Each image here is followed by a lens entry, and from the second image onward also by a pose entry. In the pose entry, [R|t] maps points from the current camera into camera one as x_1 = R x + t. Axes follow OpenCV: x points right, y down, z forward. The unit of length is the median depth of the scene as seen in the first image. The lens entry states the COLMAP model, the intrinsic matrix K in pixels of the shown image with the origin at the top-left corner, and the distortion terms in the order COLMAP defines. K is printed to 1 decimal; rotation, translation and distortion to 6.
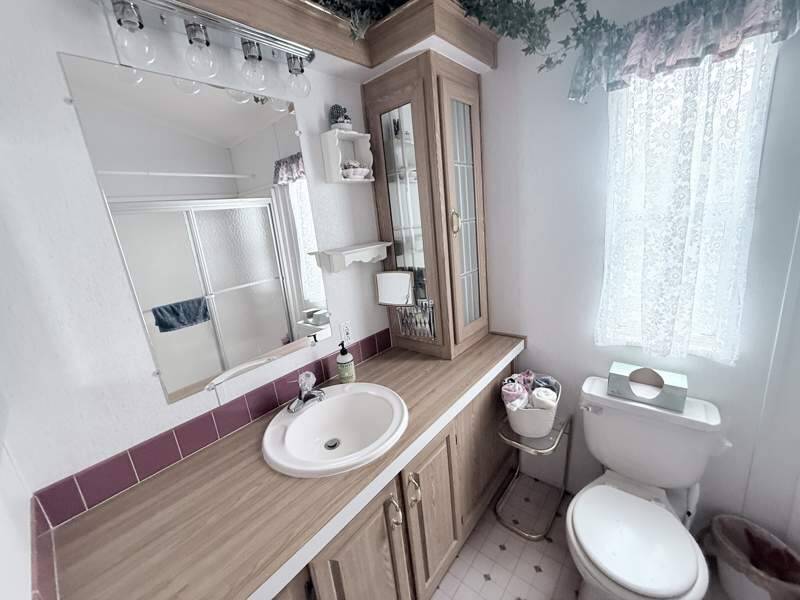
lens RADIAL K [[319.9, 0, 397.7], [0, 319.9, 298.6], [0, 0, 1]] dist [-0.000642, 0.000375]
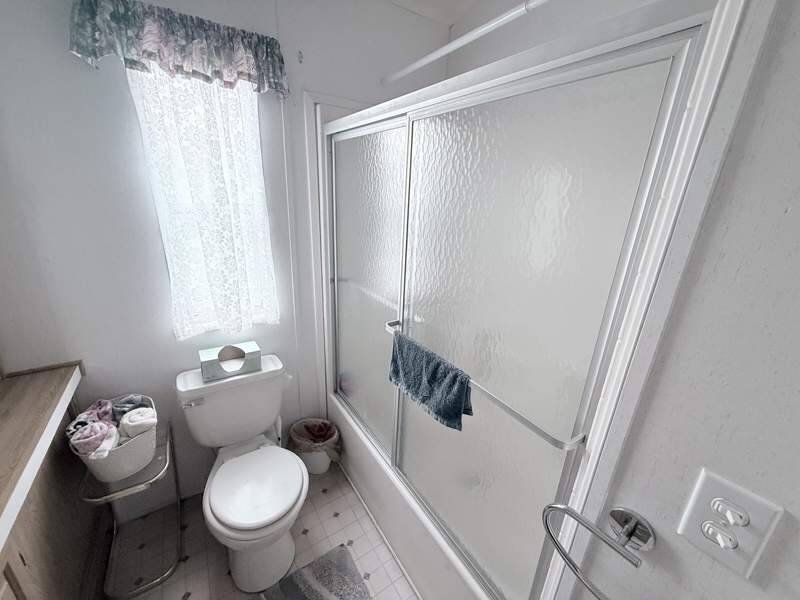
lens RADIAL K [[319.9, 0, 397.4], [0, 319.9, 298.4], [0, 0, 1]] dist [-0.000642, 0.000375]
pose [[0.263587, -0.193164, 0.945098, -0.108101], [0.158725, 0.975077, 0.155023, -0.028910], [-0.951487, 0.109148, 0.287677, 0.079102]]
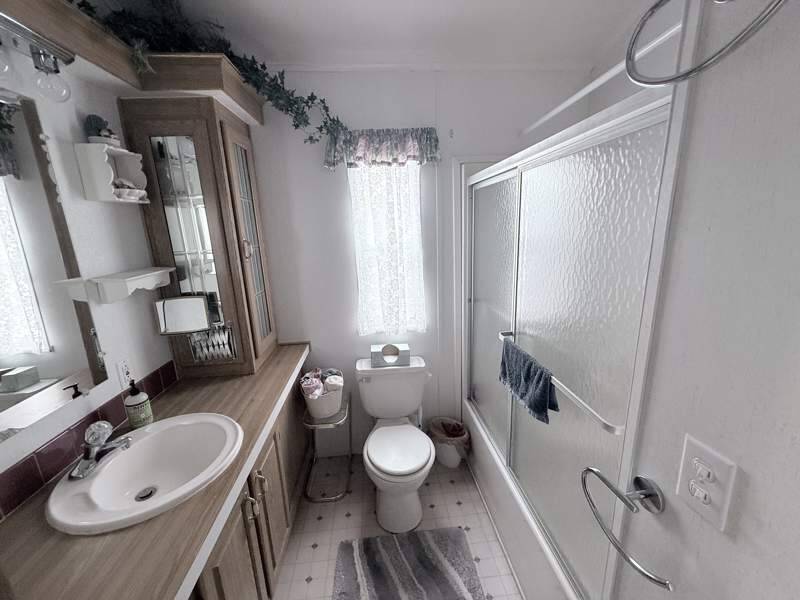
lens RADIAL K [[319.9, 0, 398.9], [0, 319.9, 298.3], [0, 0, 1]] dist [-0.000642, 0.000375]
pose [[0.699084, -0.083995, 0.710089, -0.285000], [0.137911, 0.990269, -0.018637, 0.031084], [-0.701614, 0.110958, 0.703865, -0.164820]]
